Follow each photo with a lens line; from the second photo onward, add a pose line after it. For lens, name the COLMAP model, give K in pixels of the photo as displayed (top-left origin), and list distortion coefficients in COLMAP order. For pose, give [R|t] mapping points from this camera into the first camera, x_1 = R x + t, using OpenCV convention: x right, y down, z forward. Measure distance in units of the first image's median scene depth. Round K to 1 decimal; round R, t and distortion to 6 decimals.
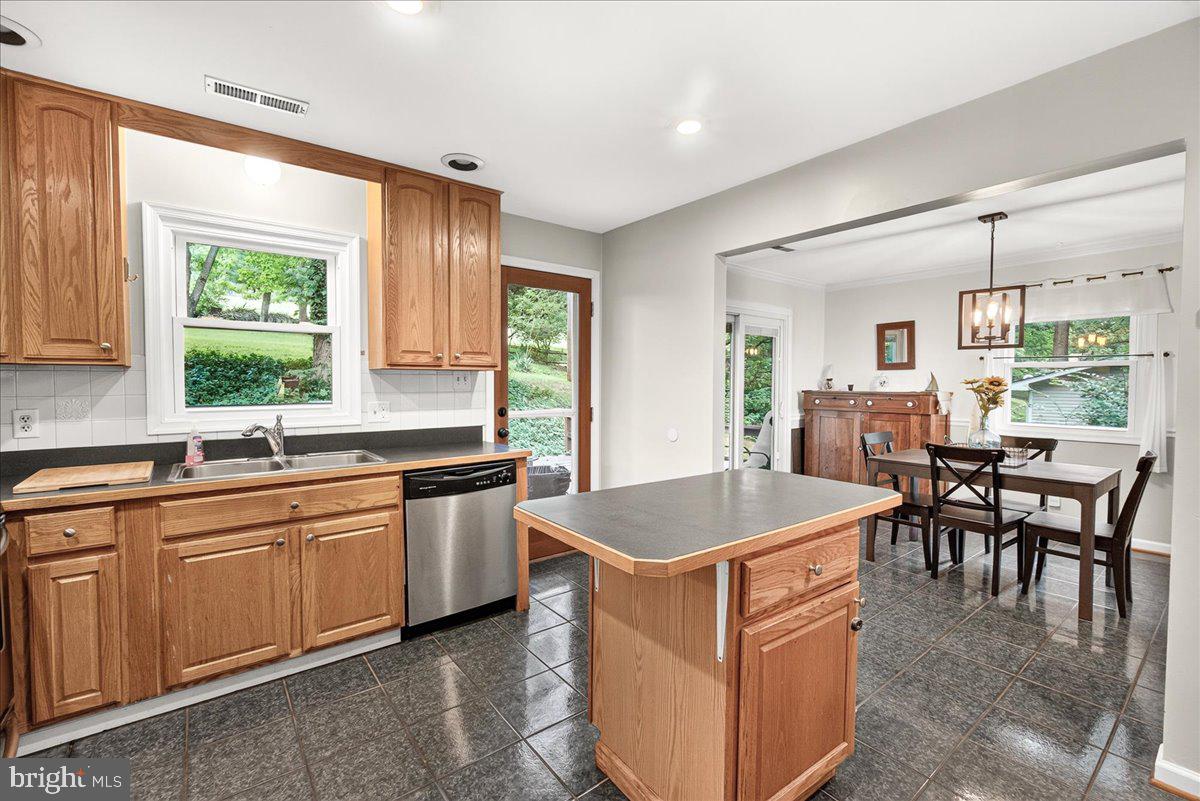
lens RADIAL K [[511.1, 0, 593.8], [0, 511.1, 396.1], [0, 0, 1]] dist [-0.002116, 0.000096]
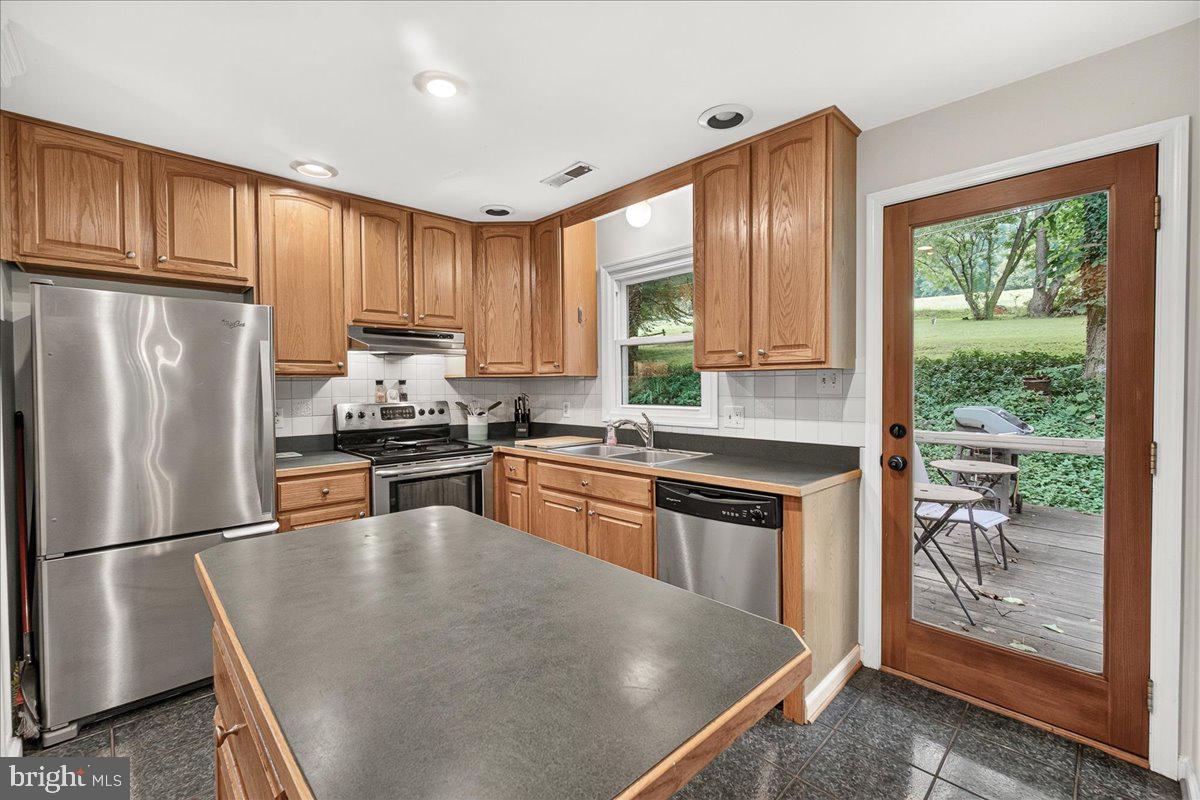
lens RADIAL K [[511.1, 0, 593.8], [0, 511.1, 395.6], [0, 0, 1]] dist [-0.002116, 0.000096]
pose [[0.113163, 0.018669, -0.993401, 0.549700], [-0.020597, 0.999653, 0.016440, -0.020861], [0.993363, 0.018600, 0.113508, 0.716265]]
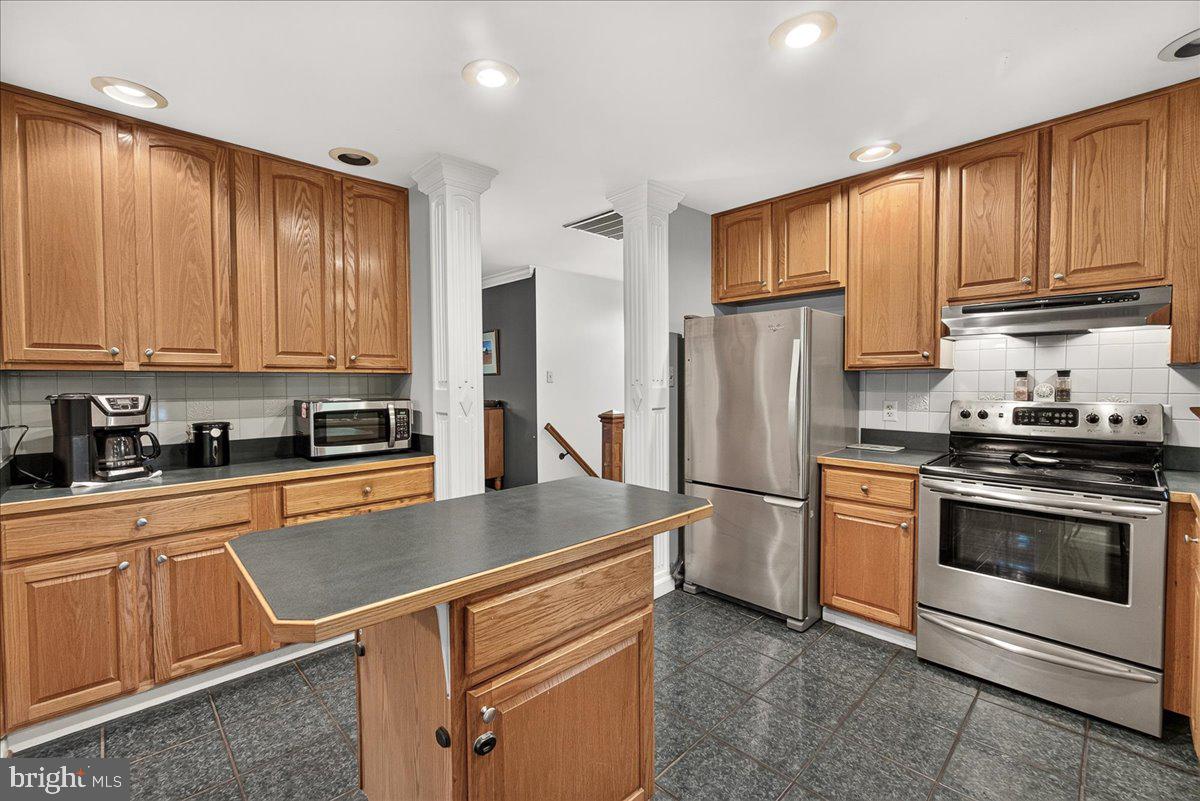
lens RADIAL K [[511.1, 0, 593.8], [0, 511.1, 396.1], [0, 0, 1]] dist [-0.002116, 0.000096]
pose [[-0.994076, 0.006289, -0.108506, 0.112978], [0.000087, 0.998370, 0.057075, -0.035148], [0.108688, 0.056728, -0.992456, 1.199079]]
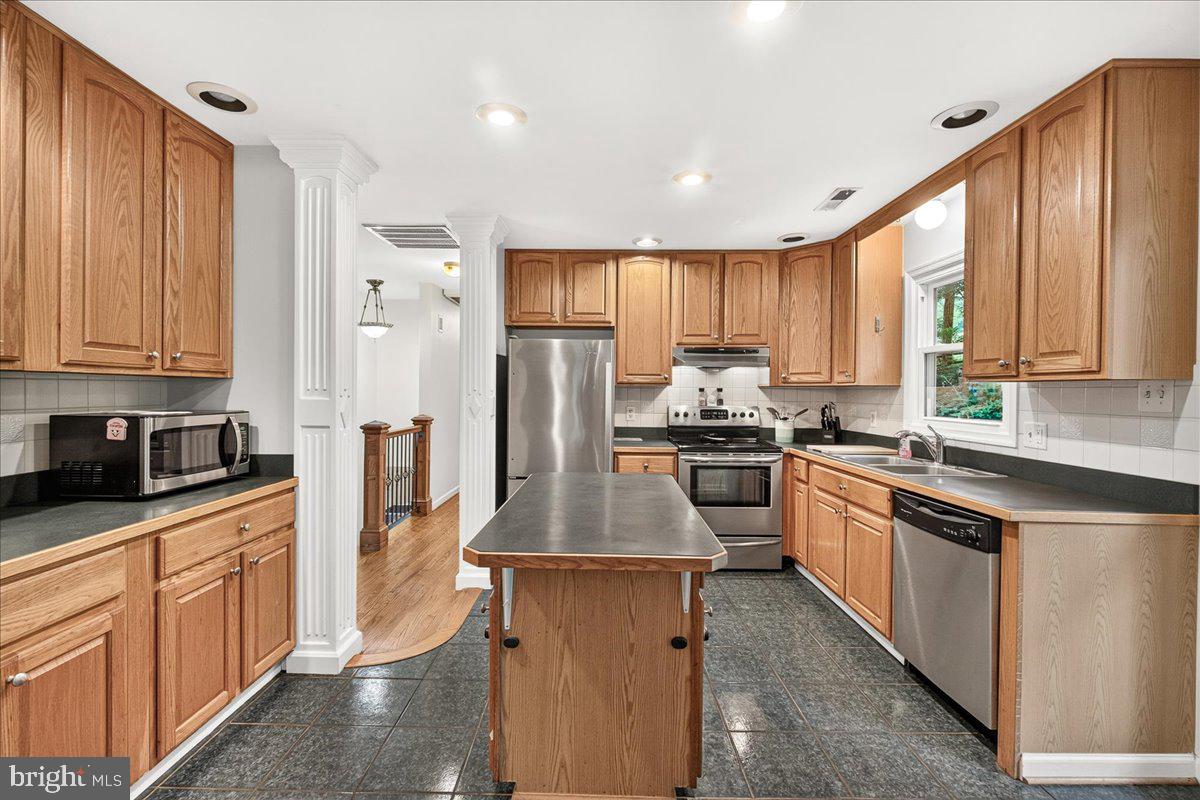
lens RADIAL K [[511.1, 0, 593.8], [0, 511.1, 395.6], [0, 0, 1]] dist [-0.002116, 0.000096]
pose [[-0.616378, -0.000423, -0.787450, 0.714663], [-0.031774, 0.999199, 0.024334, -0.032253], [0.786809, 0.040019, -0.615898, 1.067014]]
